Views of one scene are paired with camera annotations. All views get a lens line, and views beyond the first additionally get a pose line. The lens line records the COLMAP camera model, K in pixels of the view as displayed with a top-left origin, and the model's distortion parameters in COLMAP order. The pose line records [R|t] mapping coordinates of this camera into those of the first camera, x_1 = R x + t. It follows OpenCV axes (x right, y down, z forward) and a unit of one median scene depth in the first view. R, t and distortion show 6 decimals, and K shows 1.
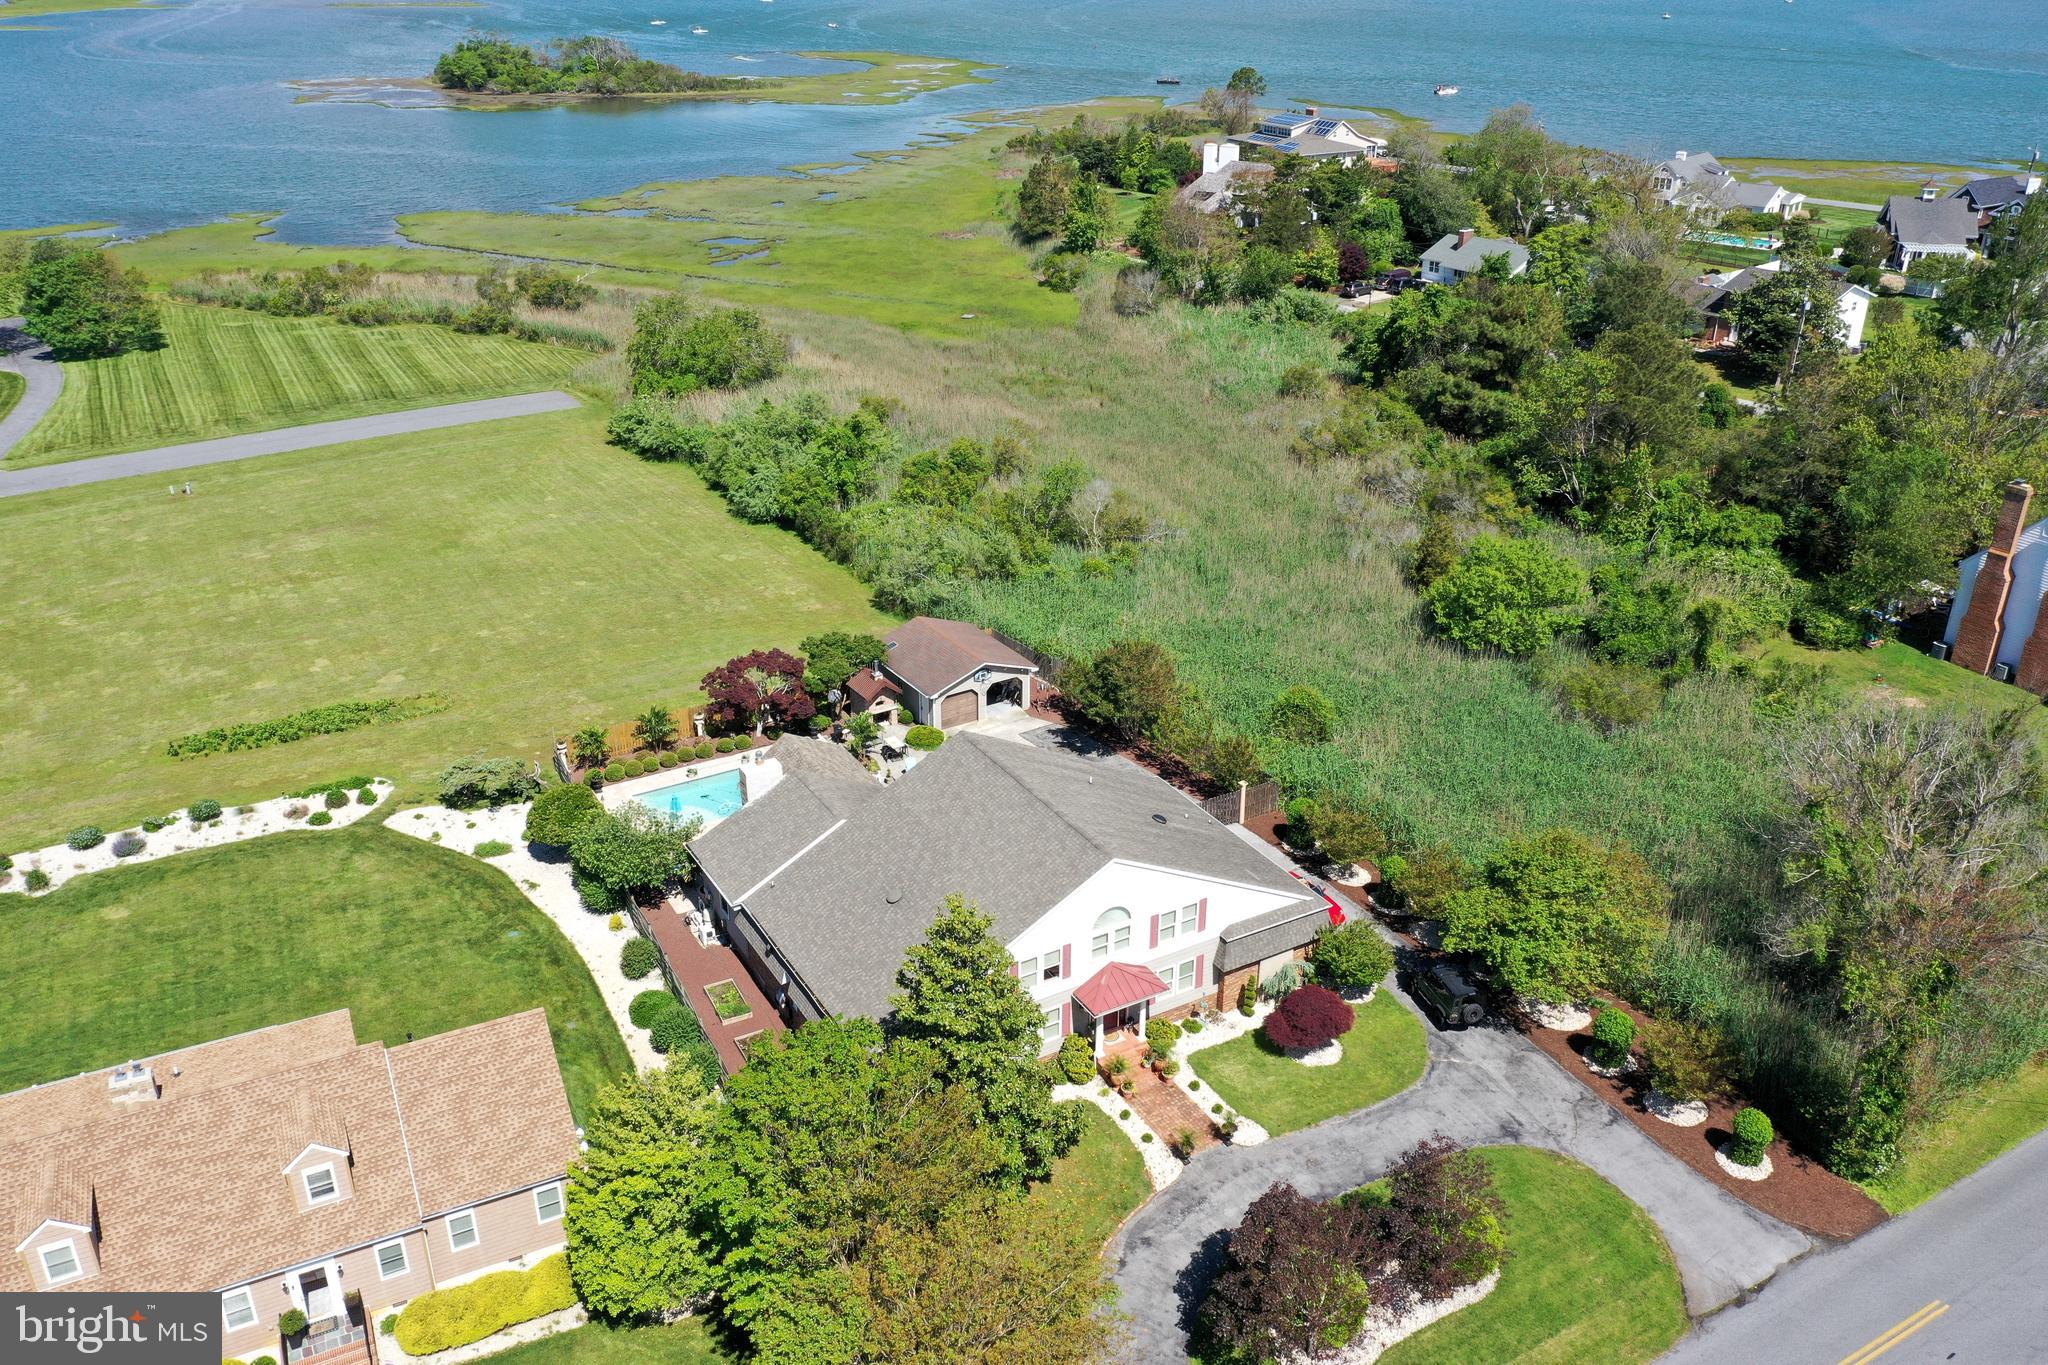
lens RADIAL K [[1619.3, 0, 1029.2], [0, 1619.3, 688.0], [0, 0, 1]] dist [0.006913, -0.004600]
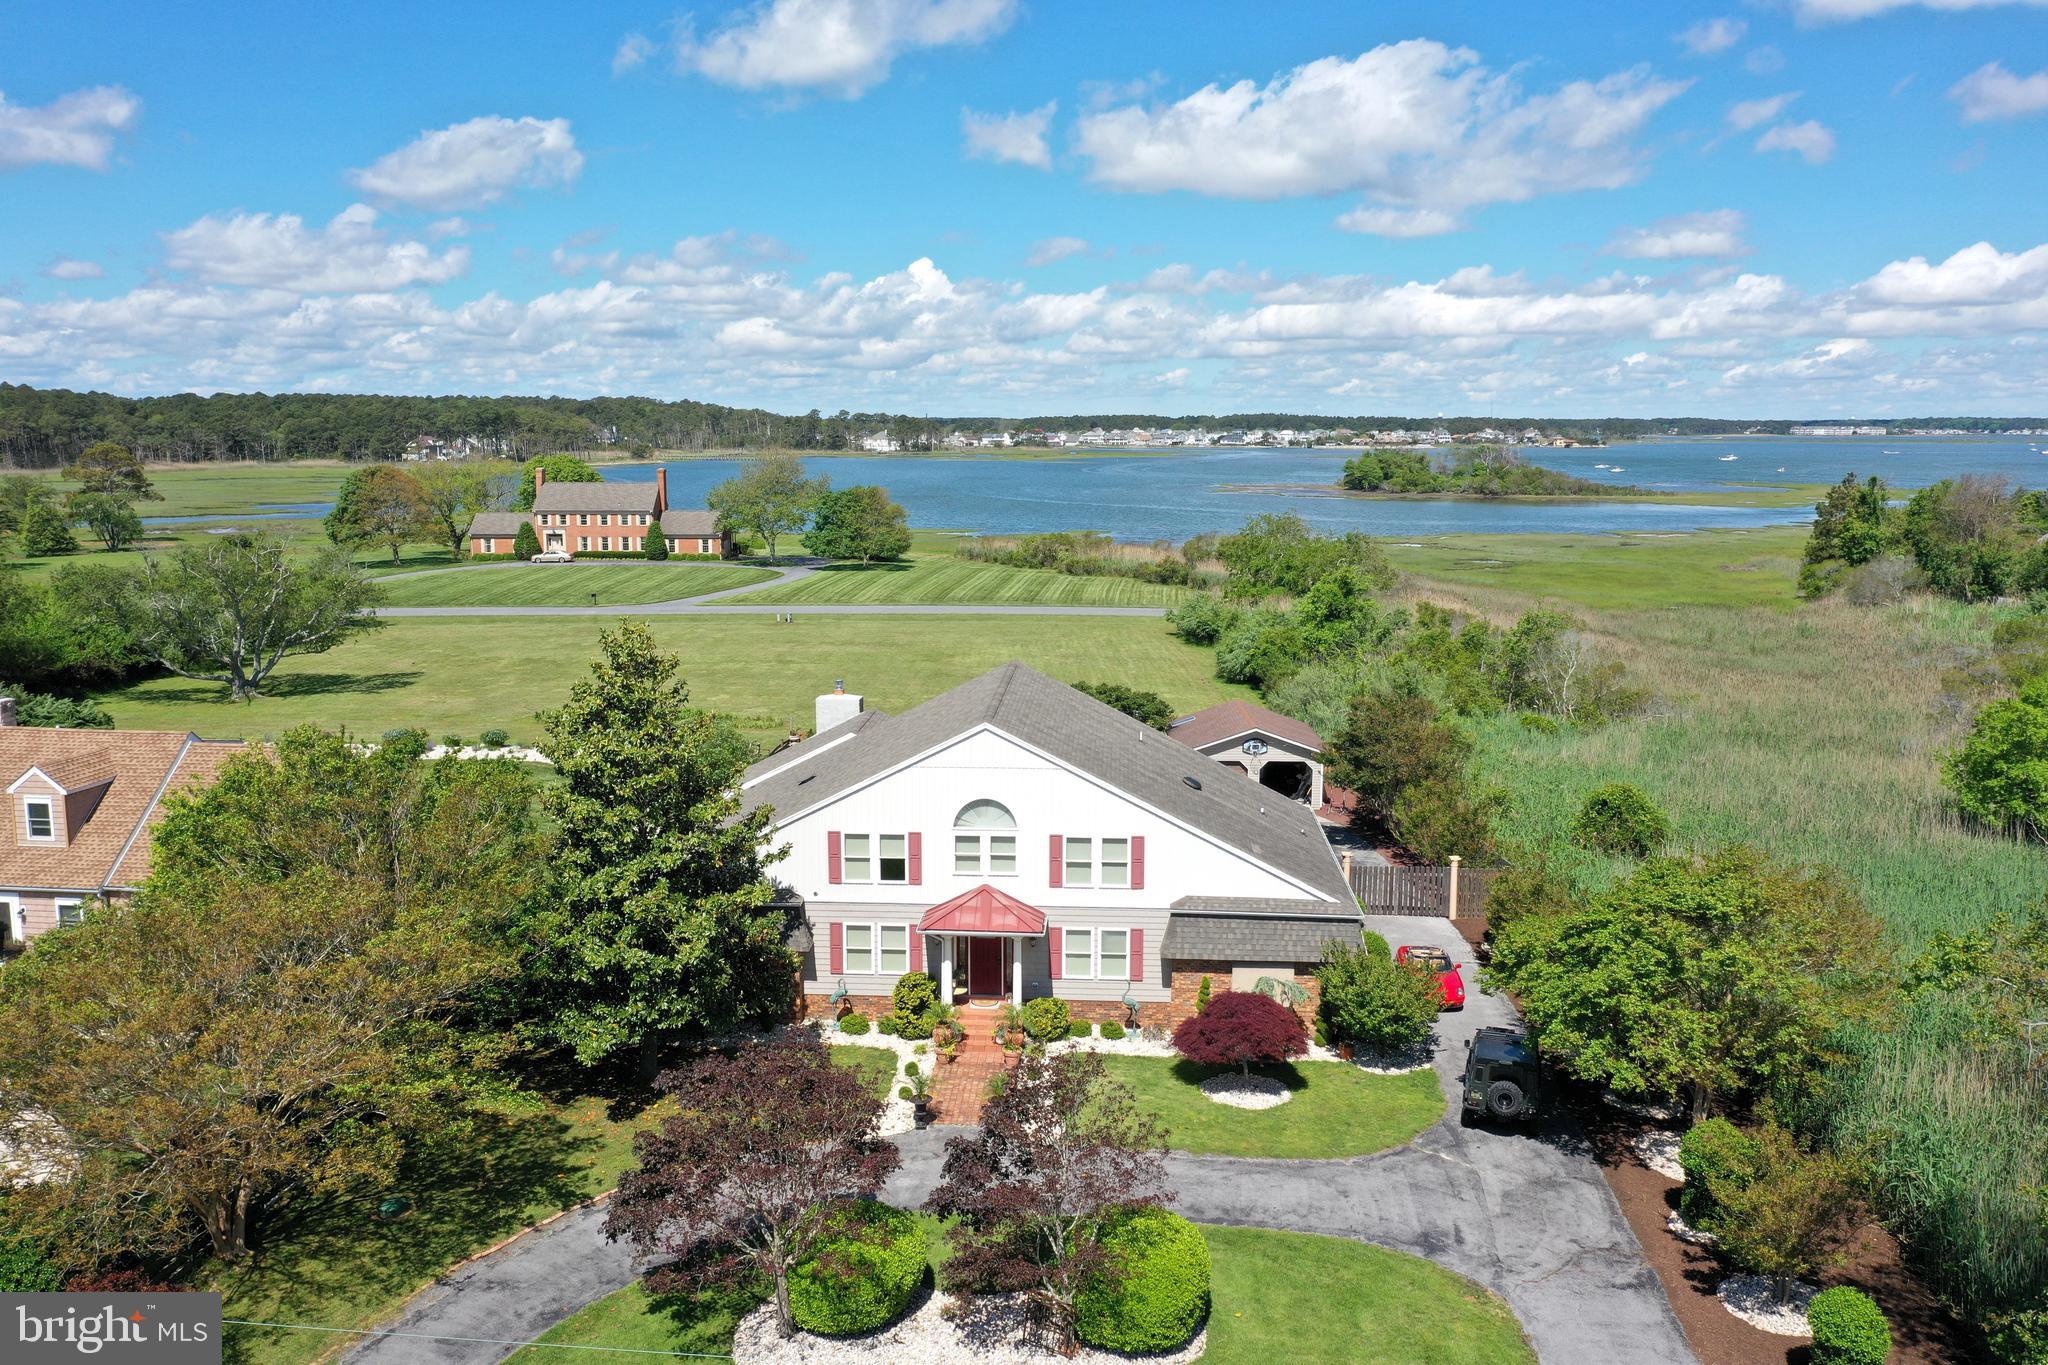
lens RADIAL K [[1624.2, 0, 1030.3], [0, 1624.2, 674.1], [0, 0, 1]] dist [0.004441, -0.000128]
pose [[0.833037, 0.084137, -0.546782, 0.191860], [-0.238928, 0.946153, -0.218423, 0.097492], [0.498961, 0.312596, 0.808283, 0.159736]]
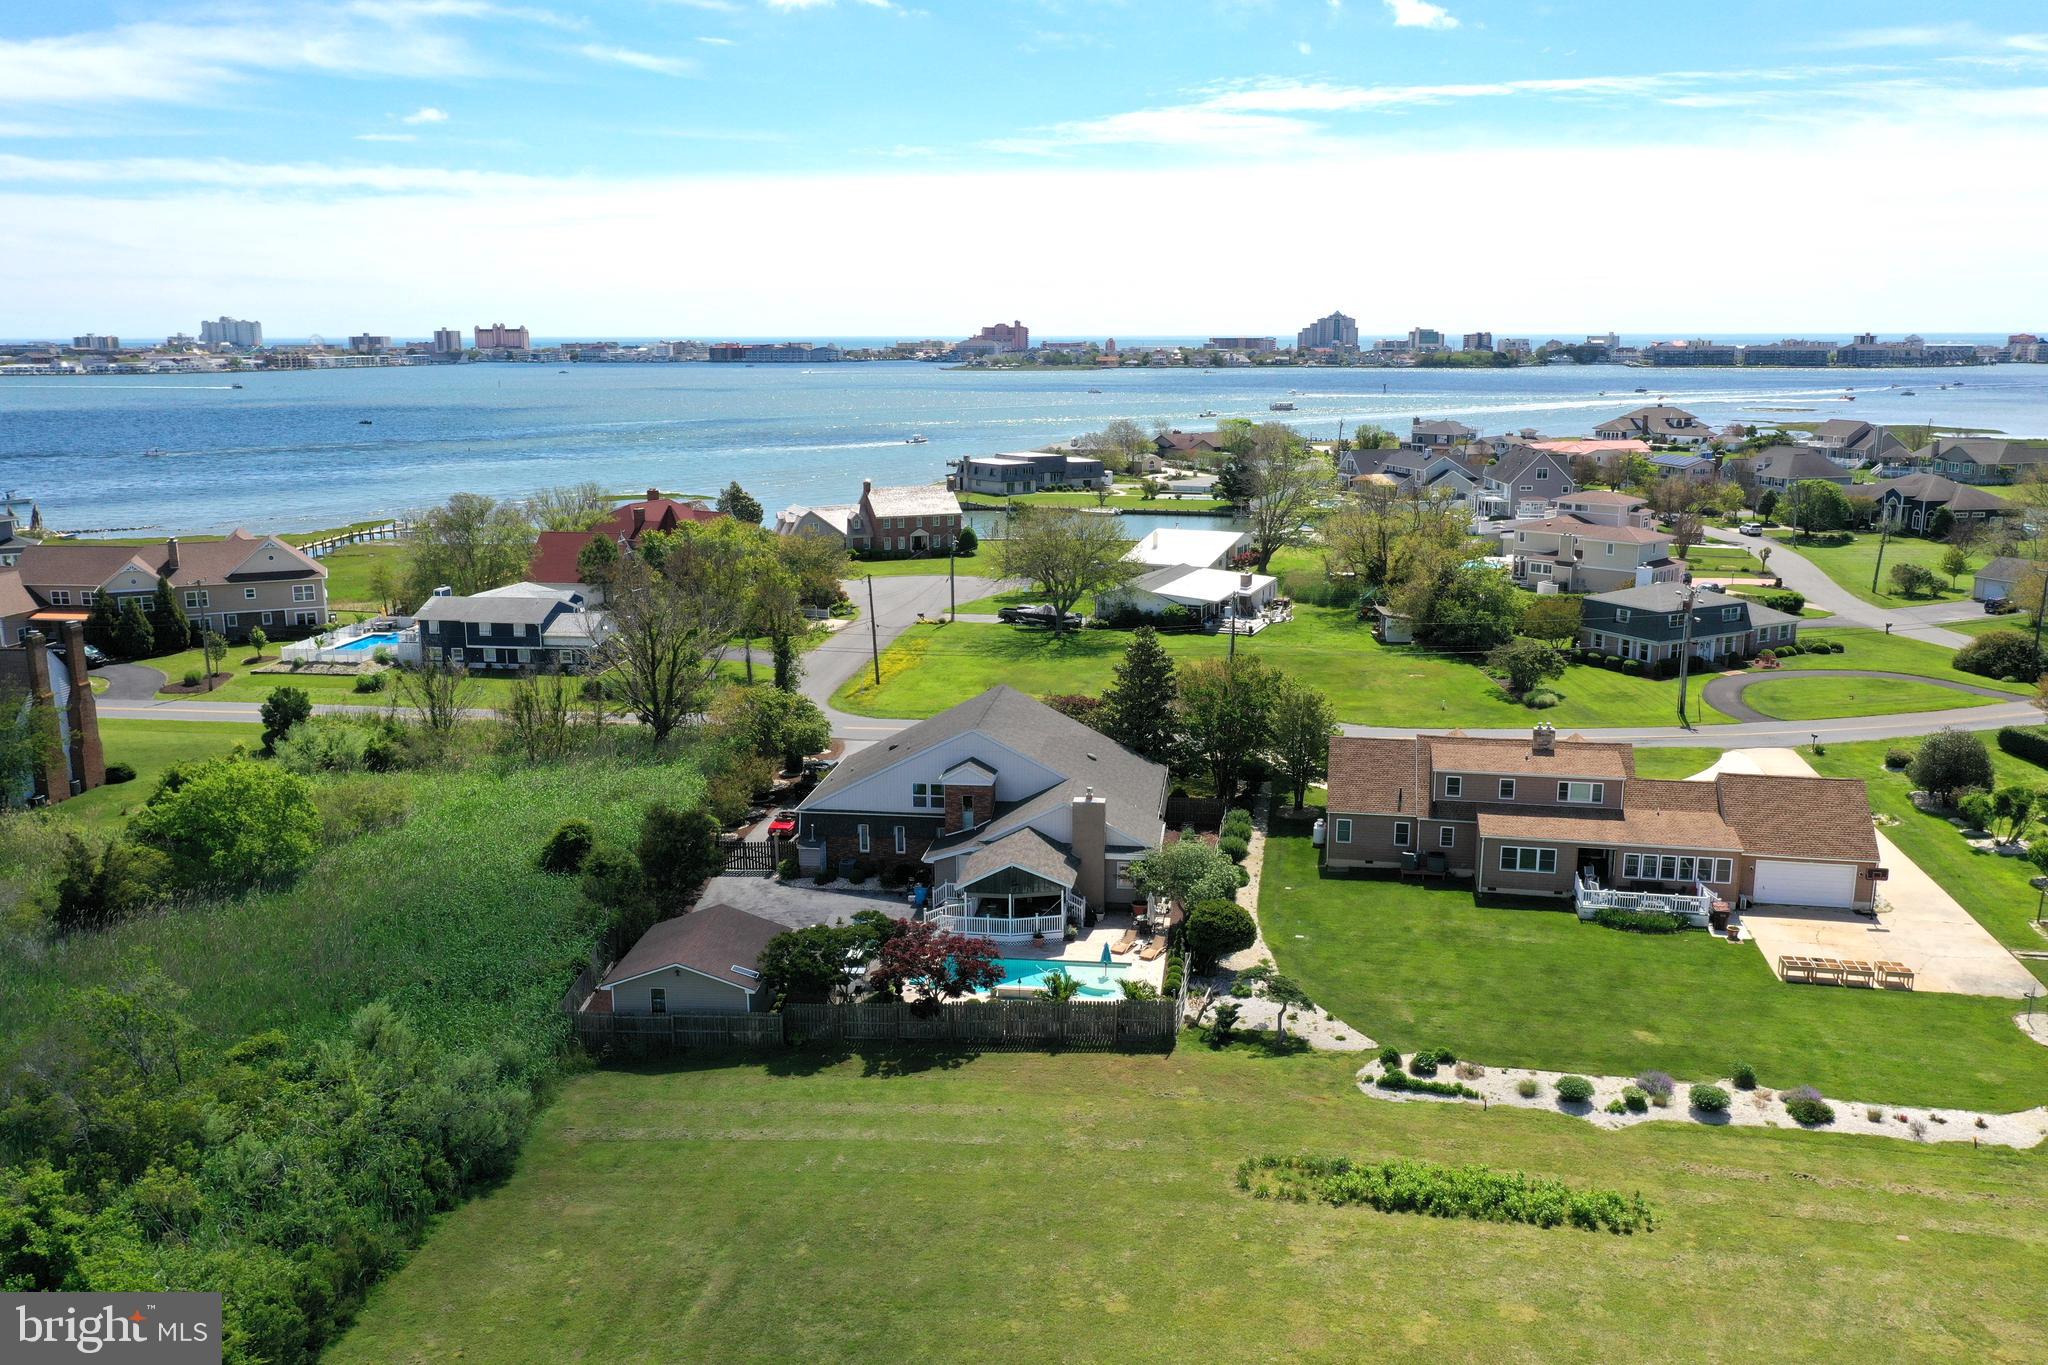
lens RADIAL K [[1626.2, 0, 1028.1], [0, 1626.2, 684.8], [0, 0, 1]] dist [0.004451, -0.012253]
pose [[-0.789373, -0.129441, 0.600112, -0.401979], [0.265220, 0.809689, 0.523509, -0.316772], [-0.553668, 0.572406, -0.604817, 0.814034]]
